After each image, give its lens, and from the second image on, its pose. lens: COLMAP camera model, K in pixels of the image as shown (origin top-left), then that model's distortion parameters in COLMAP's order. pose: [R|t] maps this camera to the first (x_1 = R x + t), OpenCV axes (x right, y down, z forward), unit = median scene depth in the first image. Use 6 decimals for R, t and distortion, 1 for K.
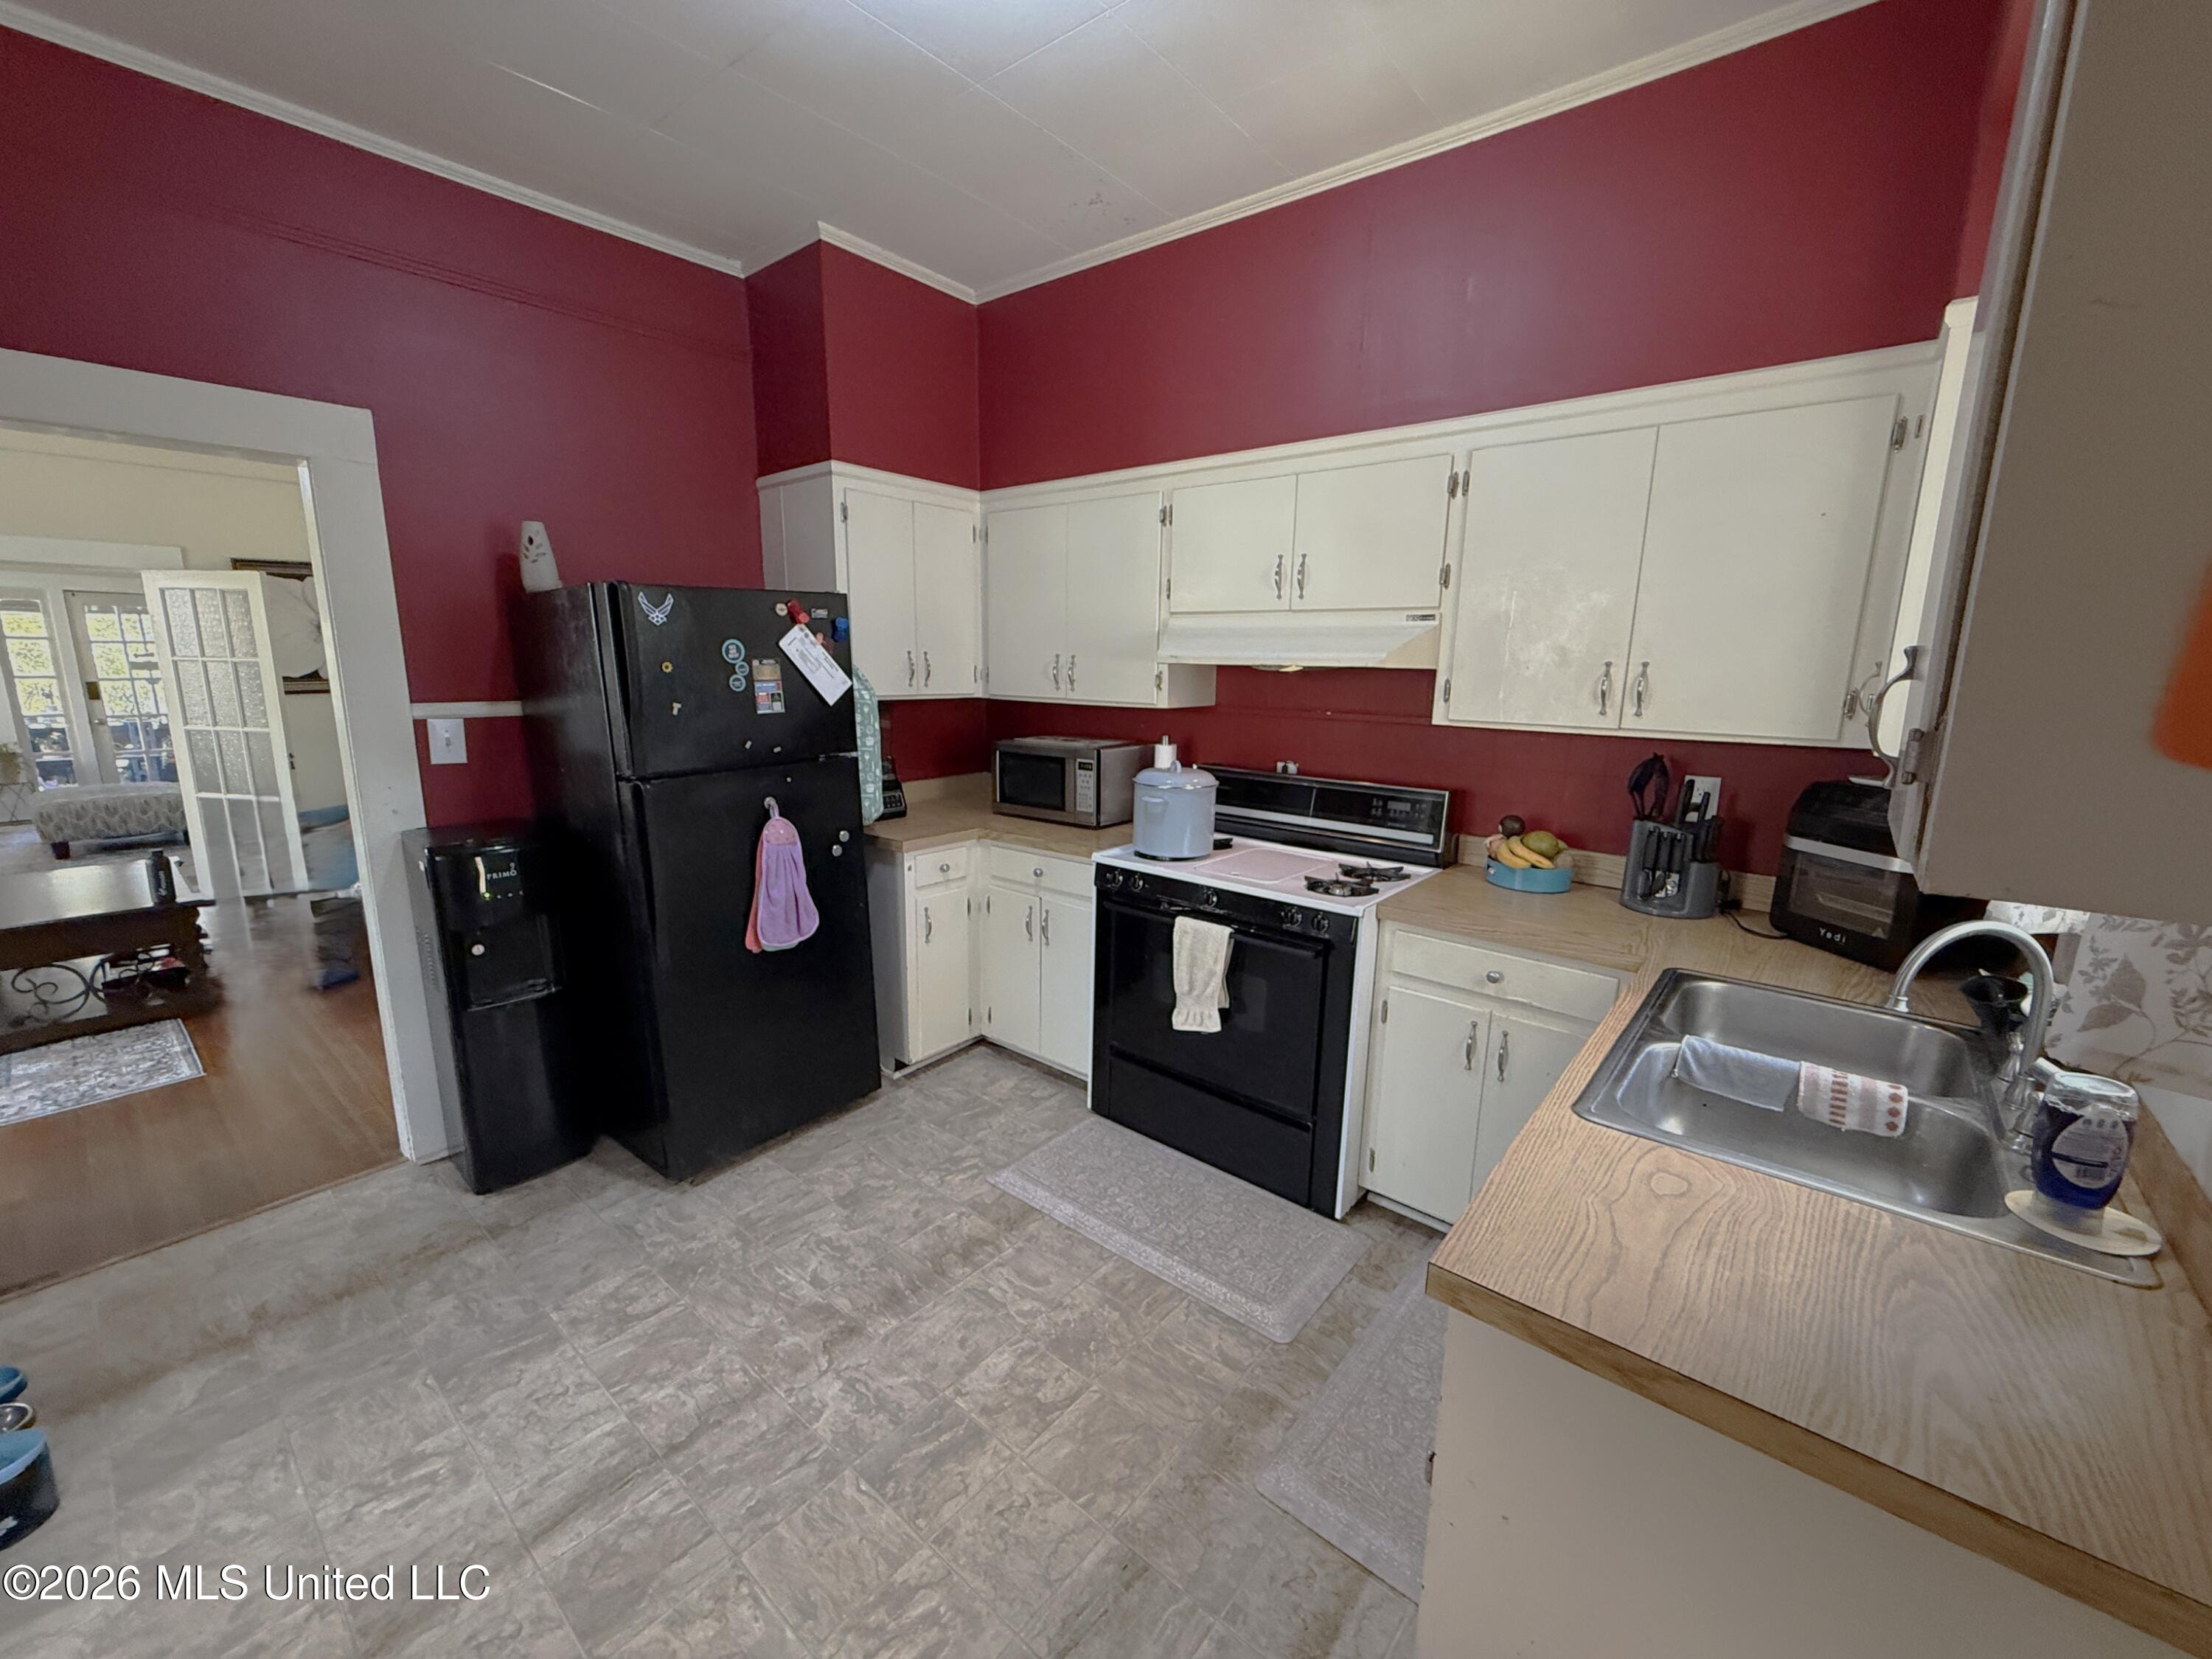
lens RADIAL K [[879.2, 0, 1100.4], [0, 879.2, 830.2], [0, 0, 1]] dist [-0.000094, -0.000091]
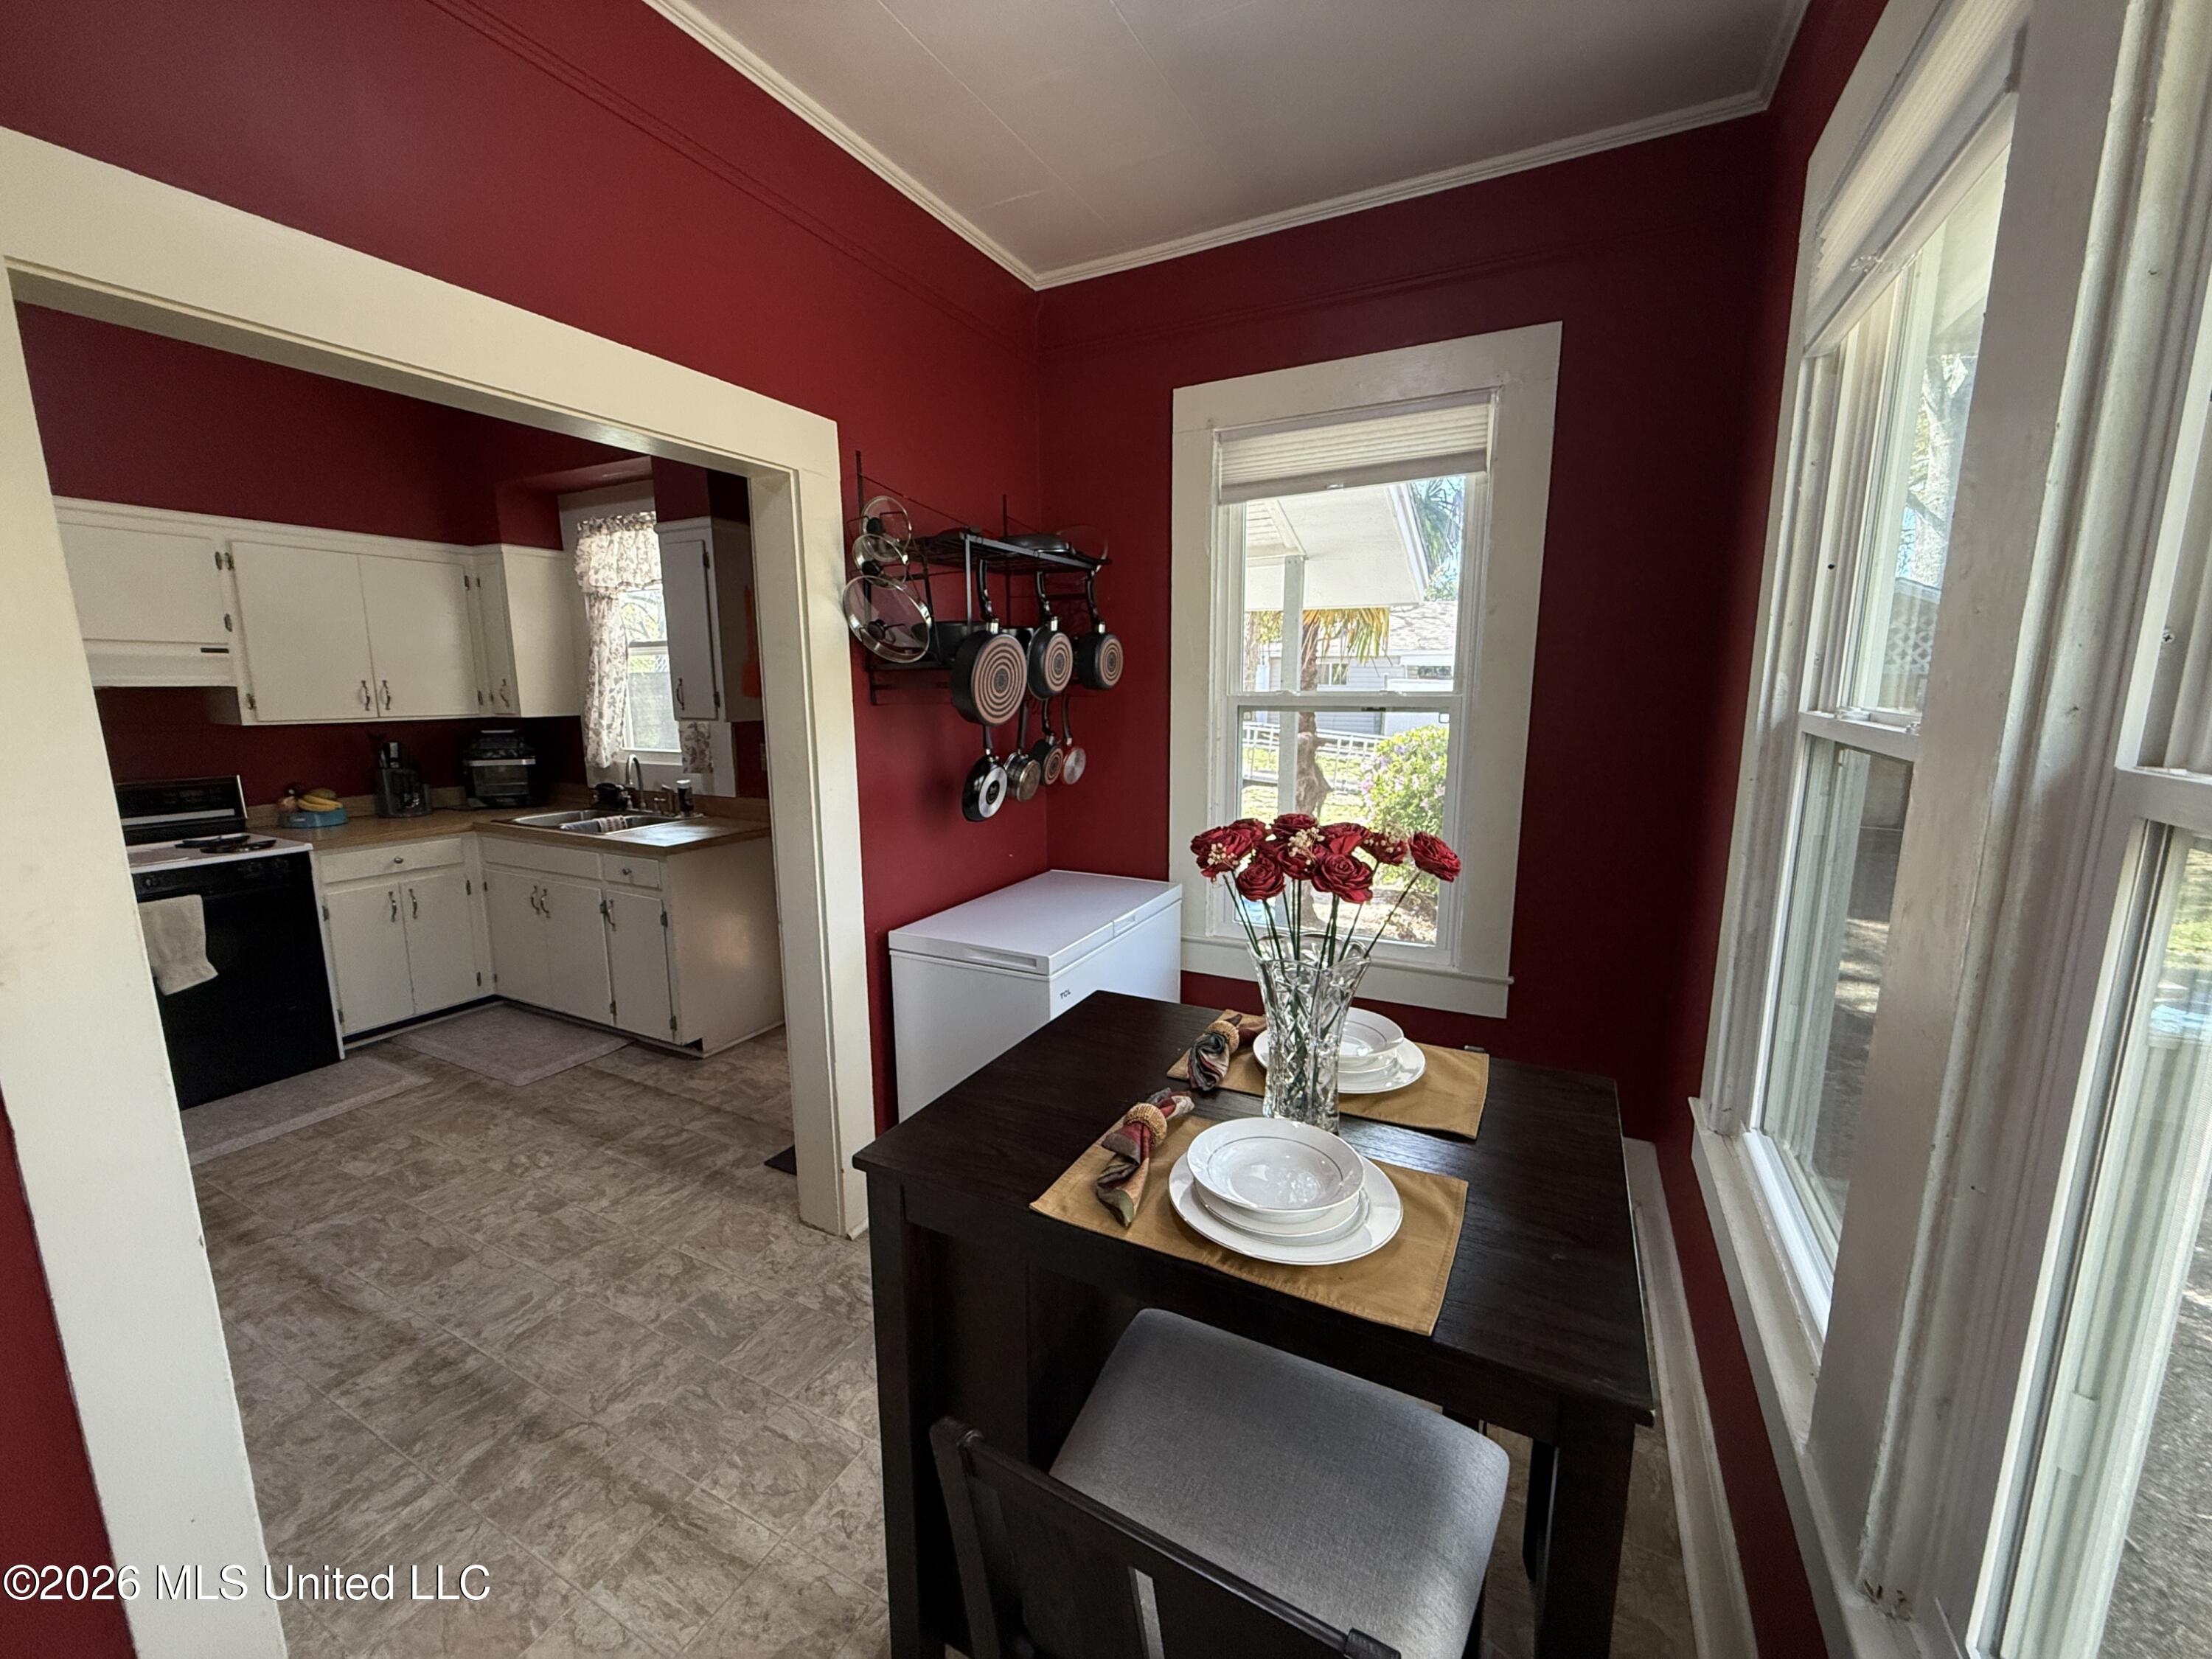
lens RADIAL K [[877.6, 0, 1099.2], [0, 877.6, 831.0], [0, 0, 1]] dist [-0.000853, -0.000208]
pose [[-0.218059, -0.177961, 0.959573, -1.434311], [0.182269, 0.958508, 0.219183, -0.016740], [-0.958764, 0.222695, -0.176574, -0.042526]]
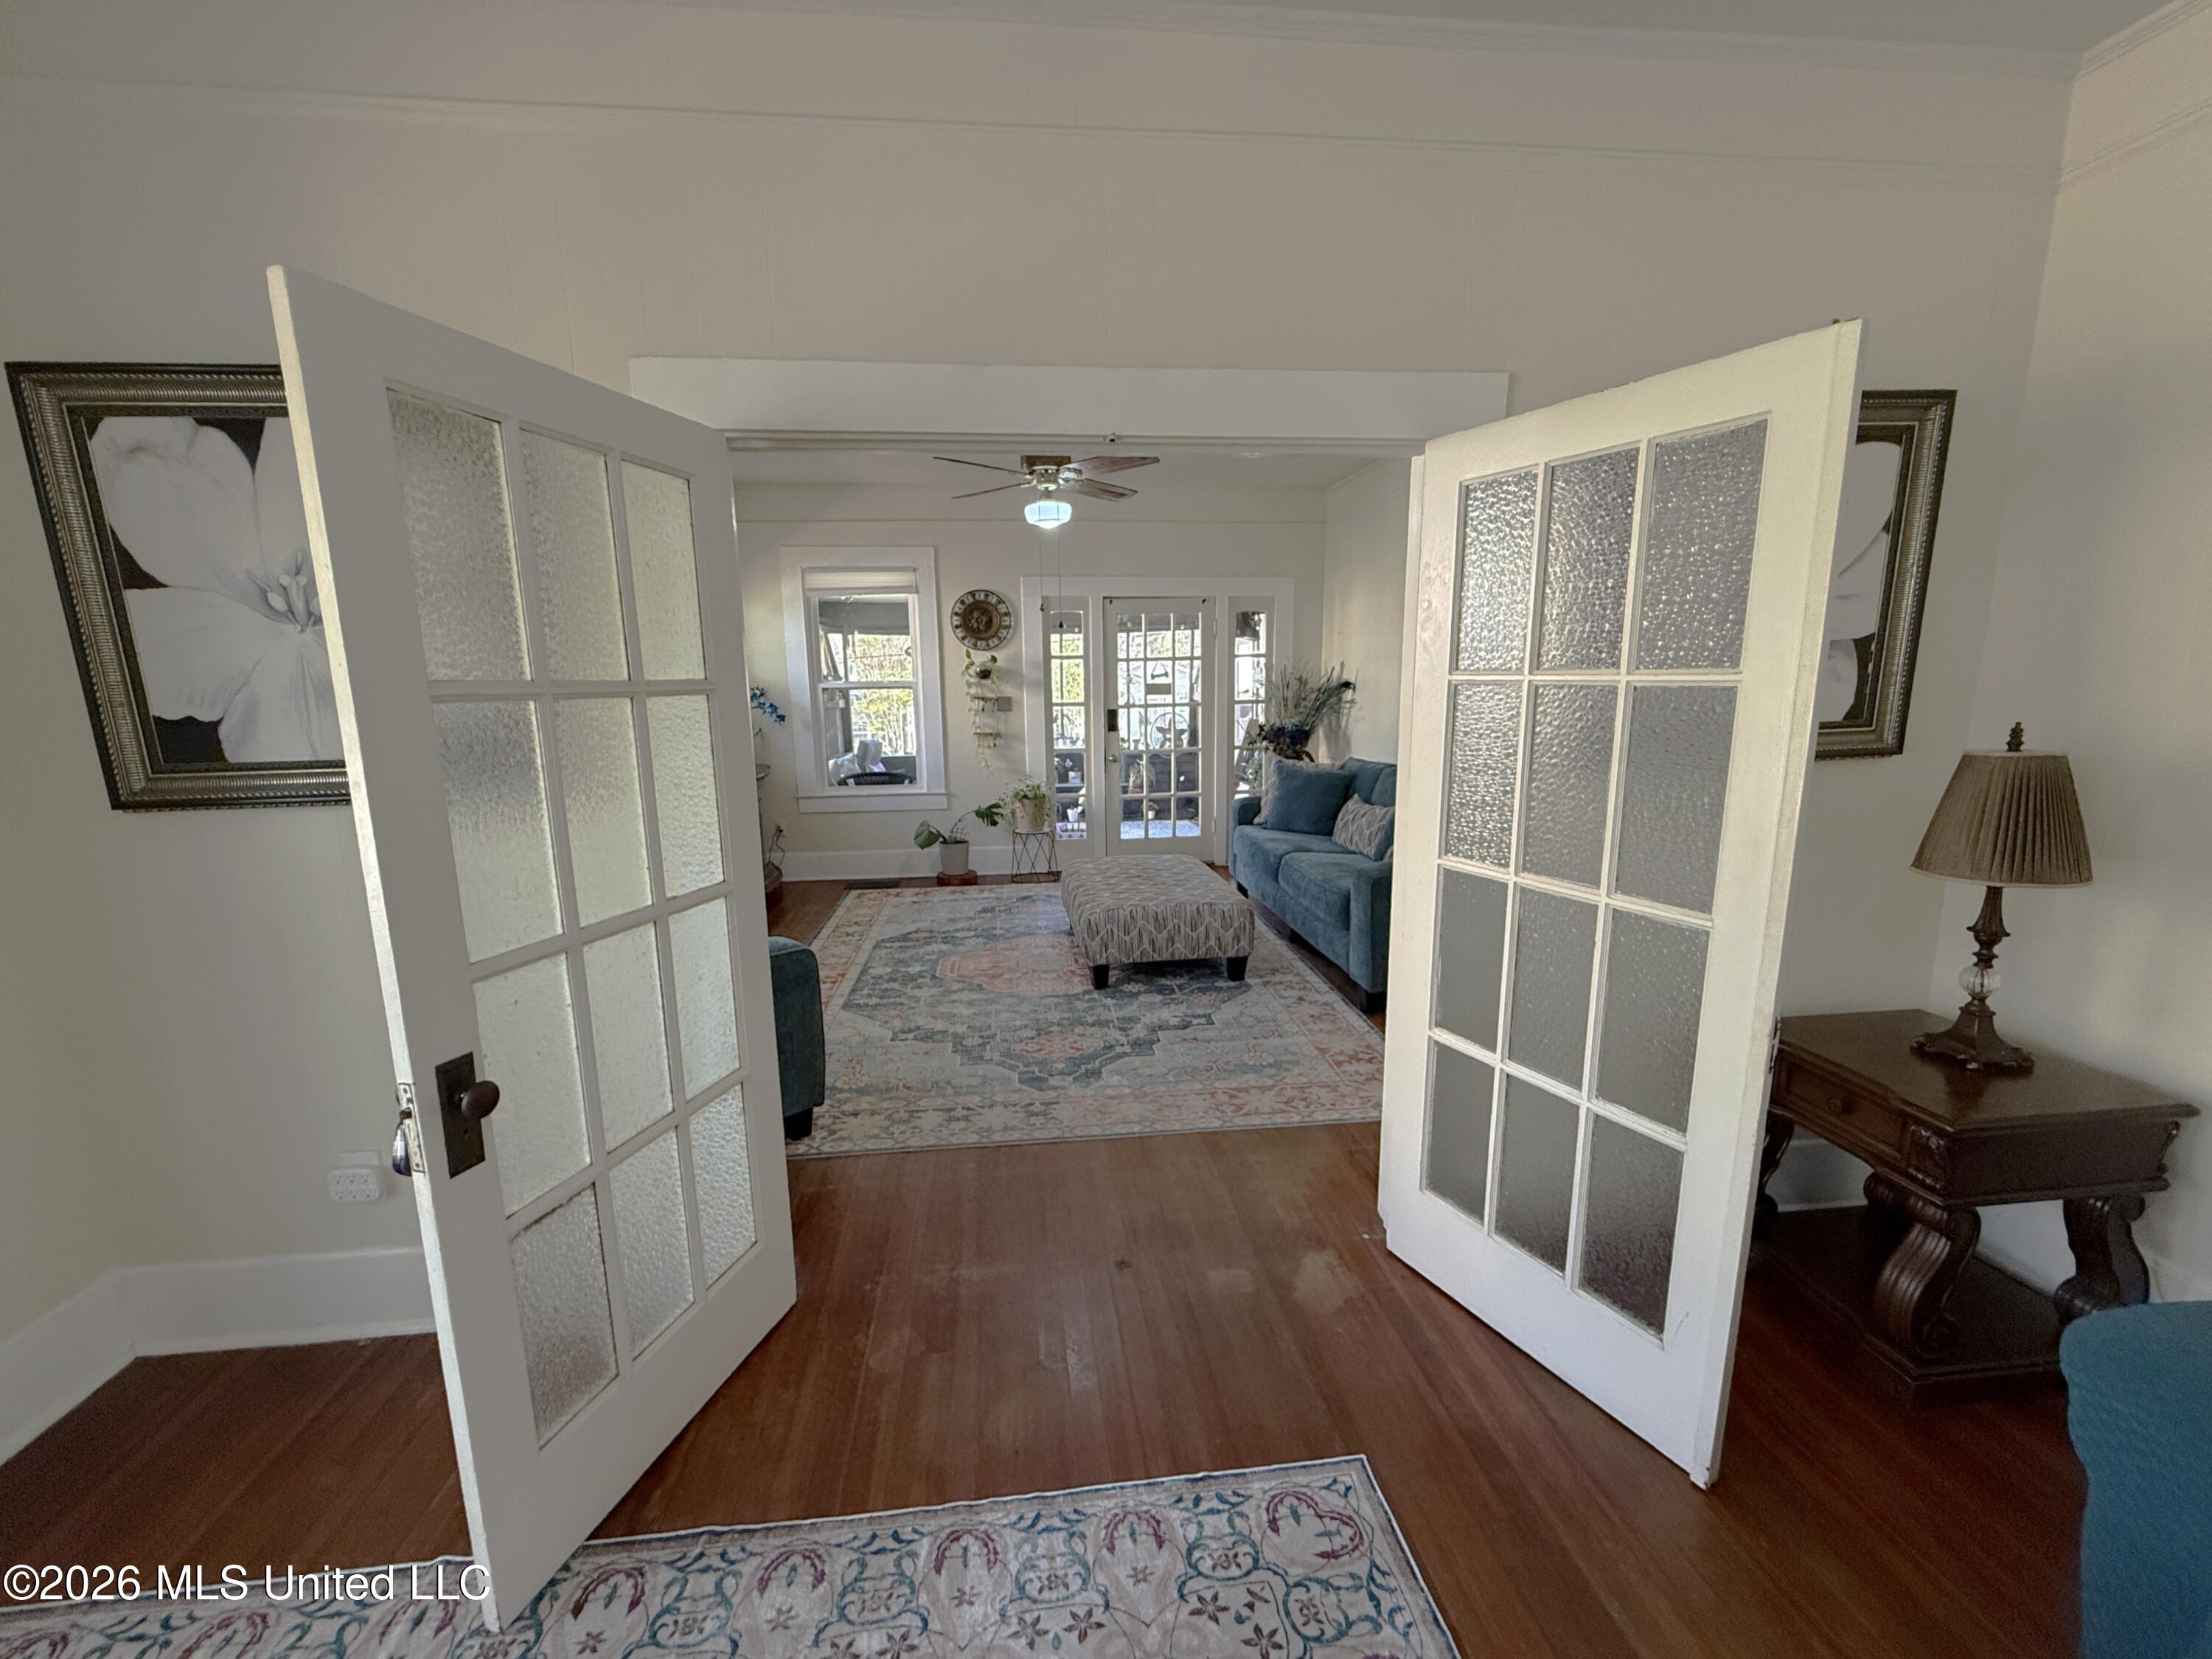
lens RADIAL K [[877.6, 0, 1099.2], [0, 877.6, 831.0], [0, 0, 1]] dist [-0.000853, -0.000208]
pose [[0.718403, 0.102356, -0.688056, -2.169821], [-0.110651, 0.993336, 0.032238, -0.303382], [0.686771, 0.052974, 0.724941, 1.518281]]
